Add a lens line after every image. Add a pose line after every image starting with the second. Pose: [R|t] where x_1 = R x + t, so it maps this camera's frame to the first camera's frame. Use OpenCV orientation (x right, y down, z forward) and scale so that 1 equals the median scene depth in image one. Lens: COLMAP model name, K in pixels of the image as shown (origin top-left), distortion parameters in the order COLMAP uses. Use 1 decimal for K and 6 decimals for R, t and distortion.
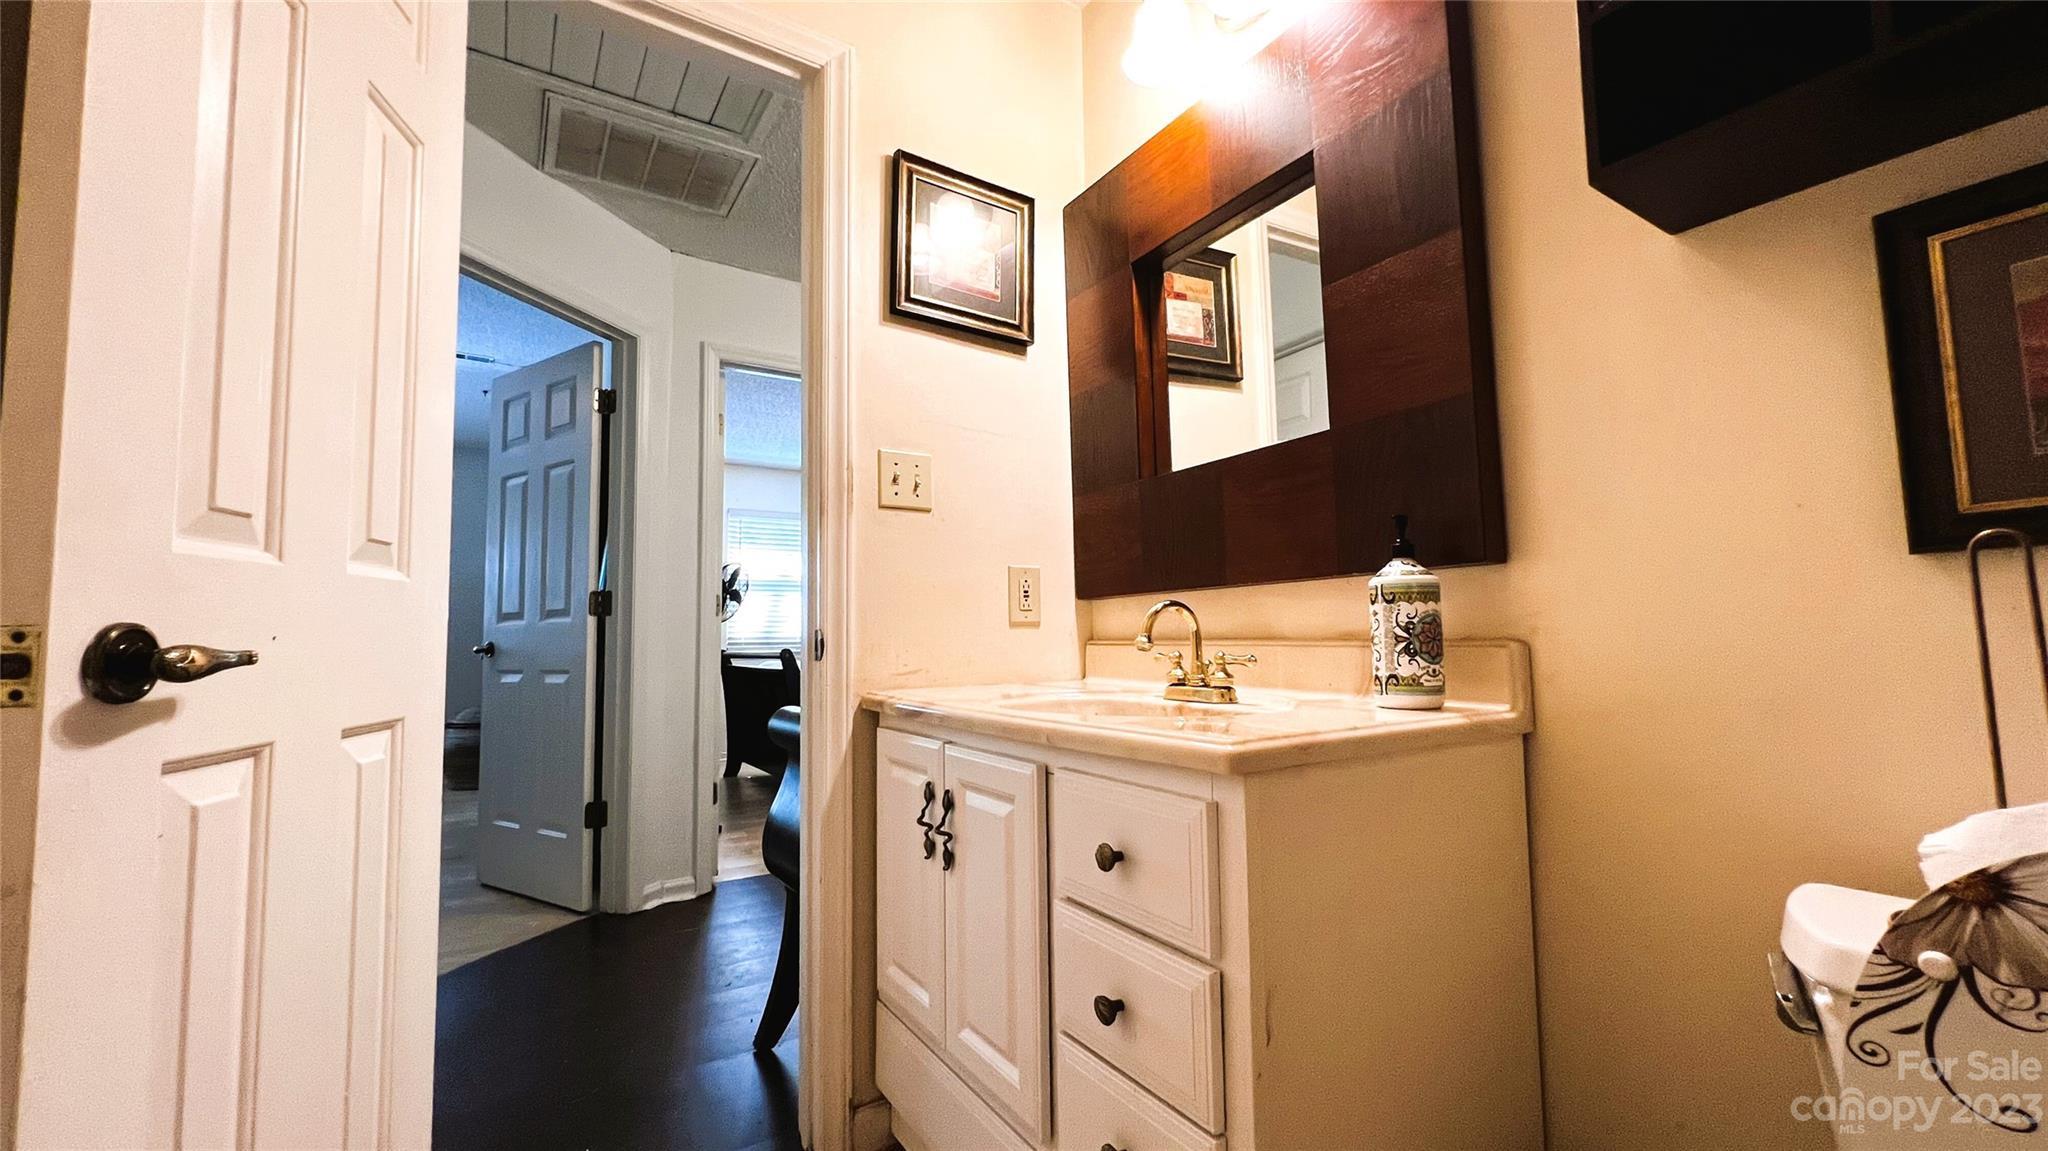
lens RADIAL K [[819.4, 0, 1025.5], [0, 819.4, 579.7], [0, 0, 1]] dist [-0.002316, 0.000272]
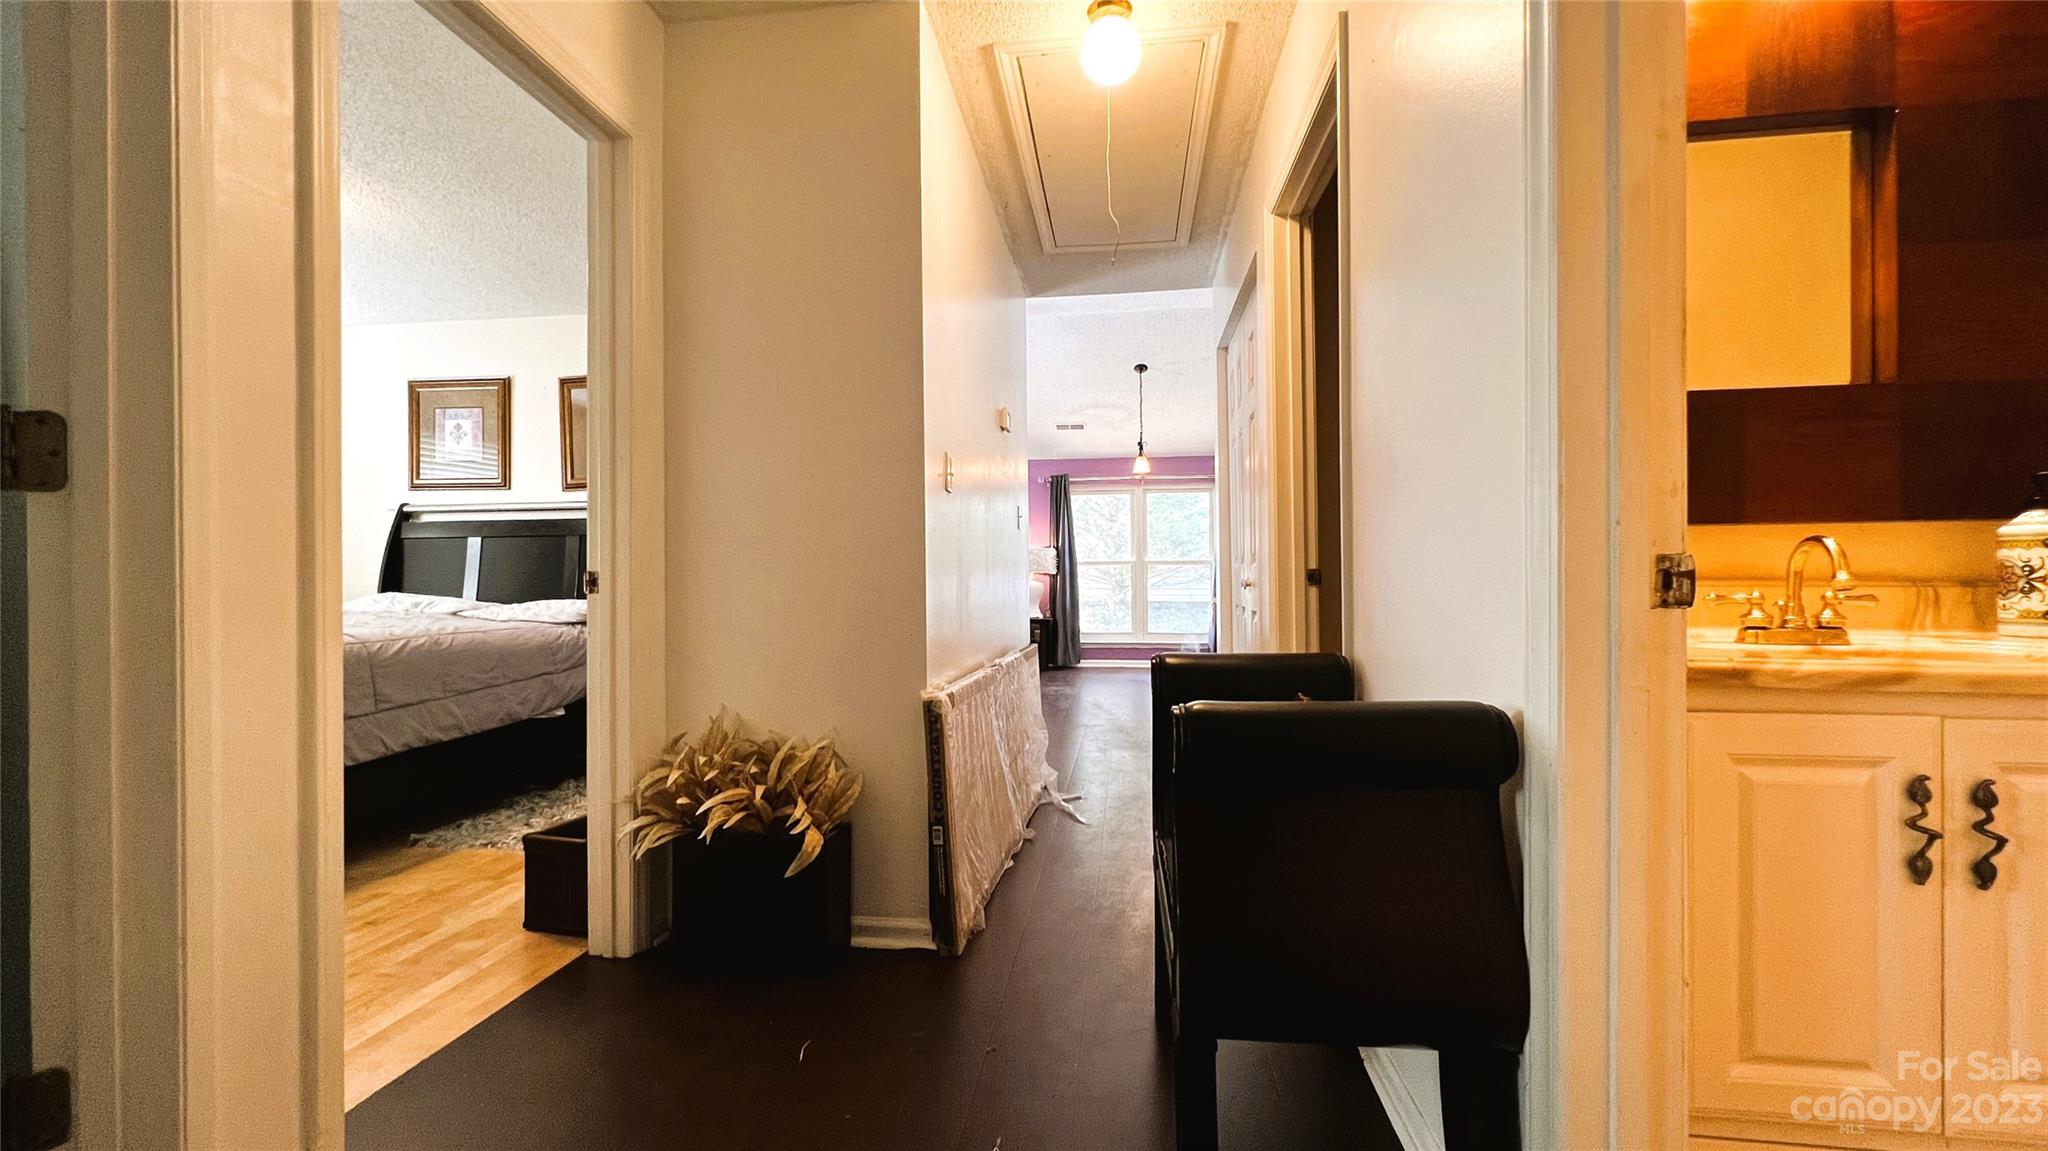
lens RADIAL K [[819.4, 0, 1025.5], [0, 819.4, 579.7], [0, 0, 1]] dist [-0.002316, 0.000272]
pose [[0.618651, 0.012142, 0.785572, -1.123258], [-0.058210, 0.997841, 0.030418, 0.101488], [-0.783507, -0.064546, 0.618022, 1.160573]]
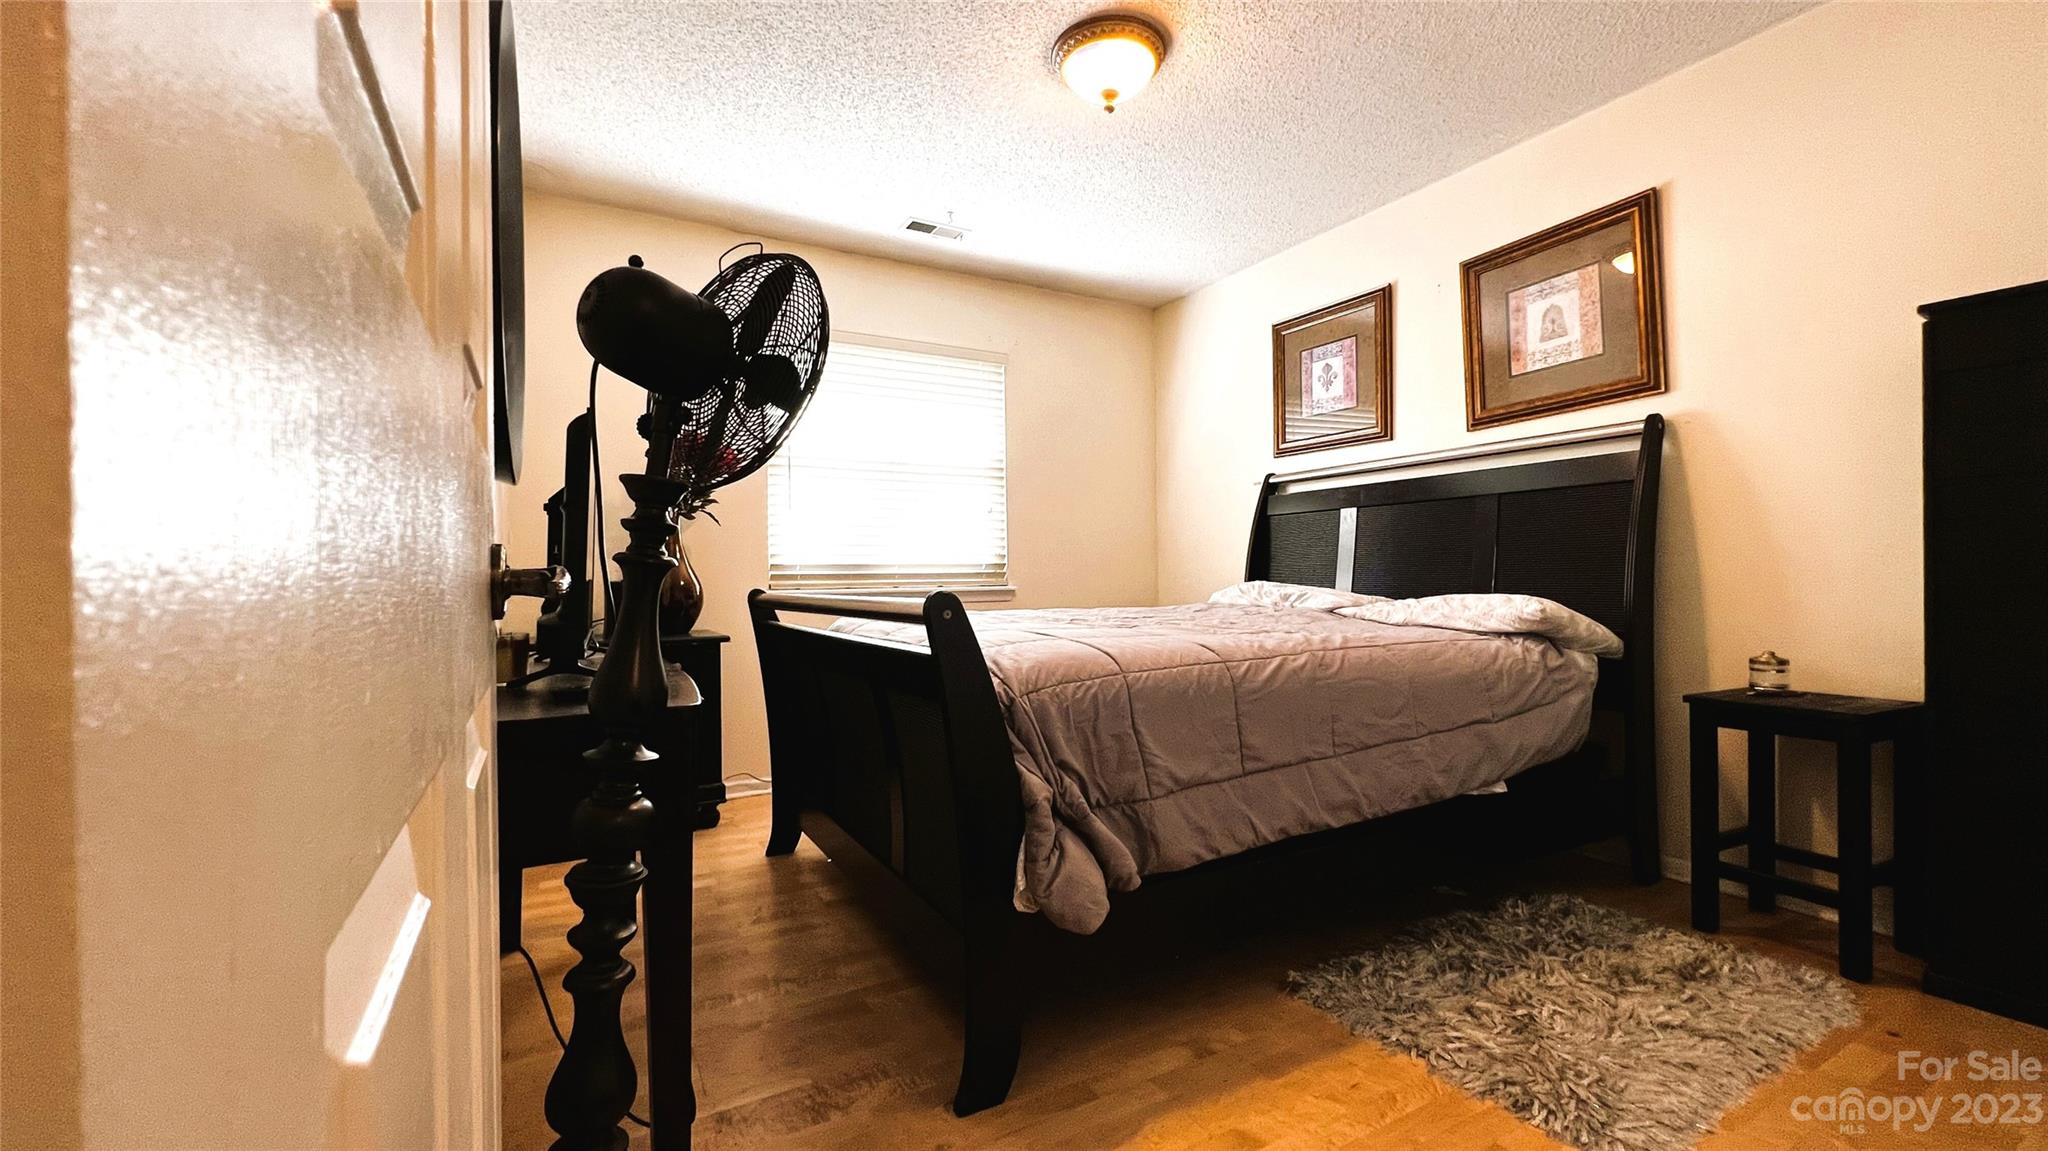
lens RADIAL K [[819.4, 0, 1025.5], [0, 819.4, 579.7], [0, 0, 1]] dist [-0.002316, 0.000272]
pose [[0.999554, 0.002233, -0.029788, -0.854396], [-0.000002, 0.997208, 0.074675, 0.179706], [0.029872, -0.074642, 0.996763, 2.263298]]
